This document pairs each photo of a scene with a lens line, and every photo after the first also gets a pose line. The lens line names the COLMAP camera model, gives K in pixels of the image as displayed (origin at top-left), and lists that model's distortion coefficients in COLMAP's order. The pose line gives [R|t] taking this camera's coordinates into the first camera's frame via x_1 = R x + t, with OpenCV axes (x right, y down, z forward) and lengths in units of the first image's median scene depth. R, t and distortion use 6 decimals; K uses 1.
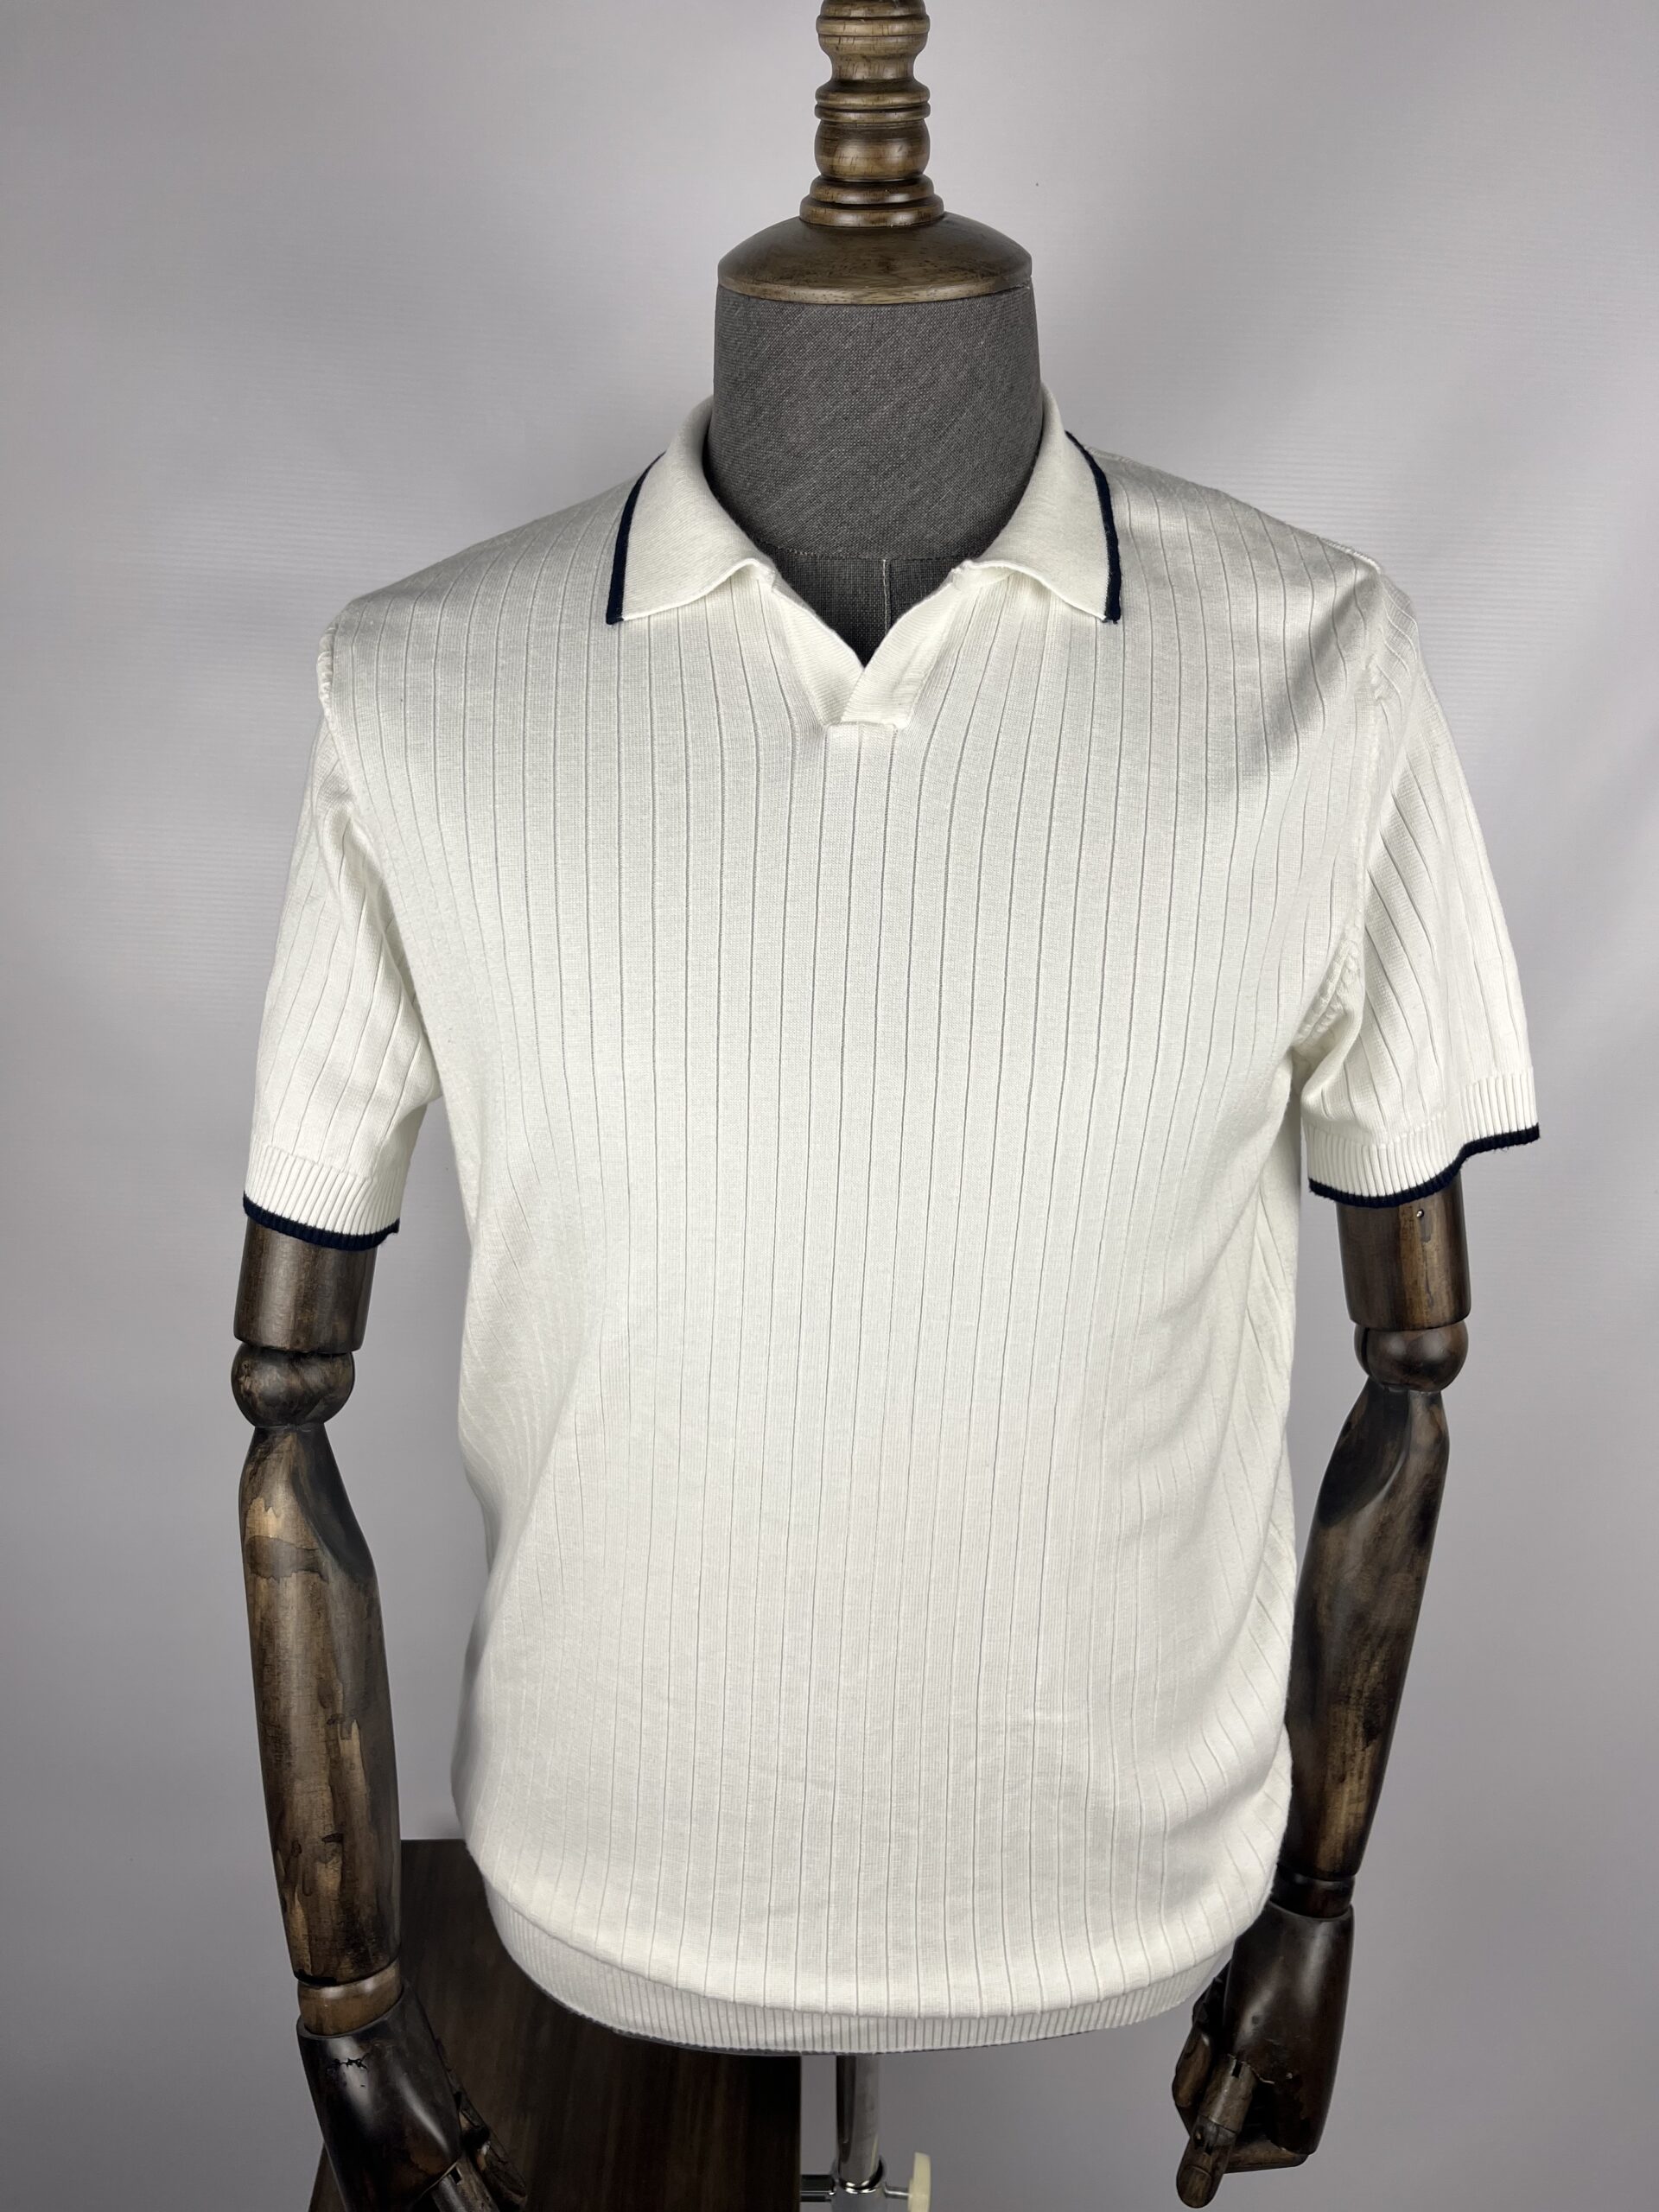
lens RADIAL K [[1758.4, 0, 786.2], [0, 1758.4, 1118.7], [0, 0, 1]] dist [0.020925, -0.025160]
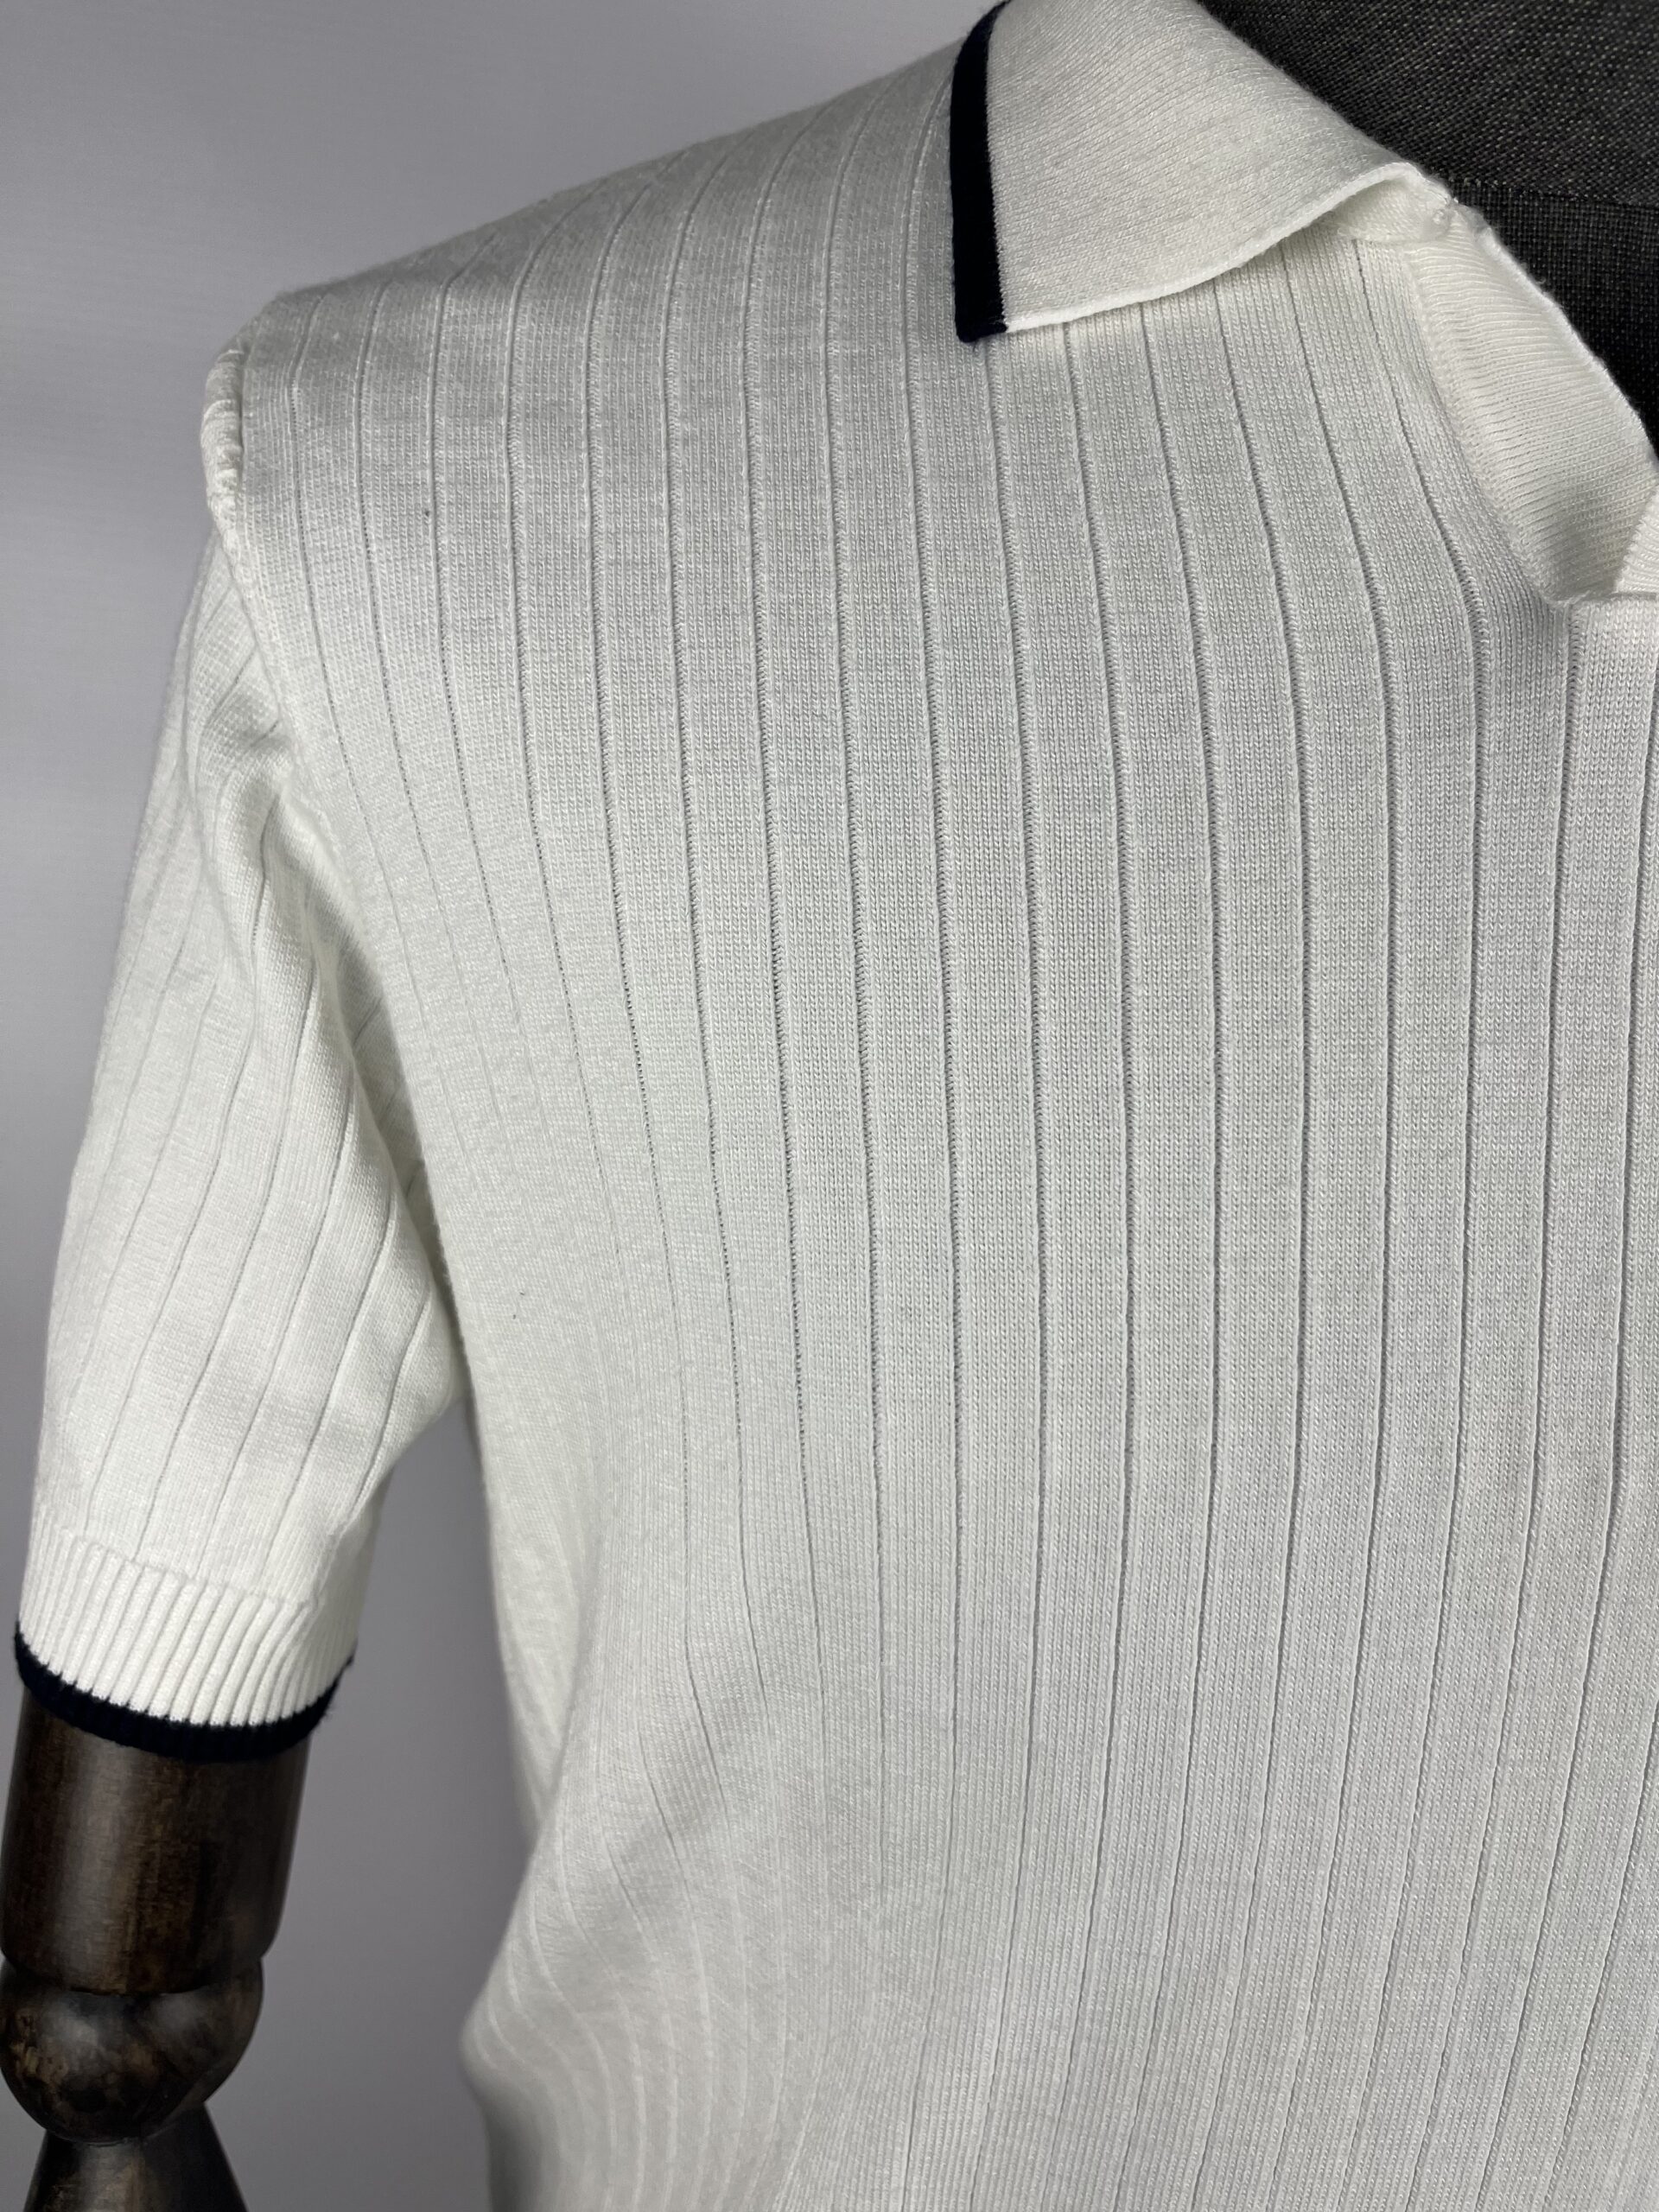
lens RADIAL K [[1758.4, 0, 792.4], [0, 1758.4, 1135.4], [0, 0, 1]] dist [0.020925, -0.025160]
pose [[0.991651, 0.008081, 0.128694, -0.177431], [-0.010521, 0.999777, 0.018288, -0.096139], [-0.128517, -0.019489, 0.991516, 0.552920]]
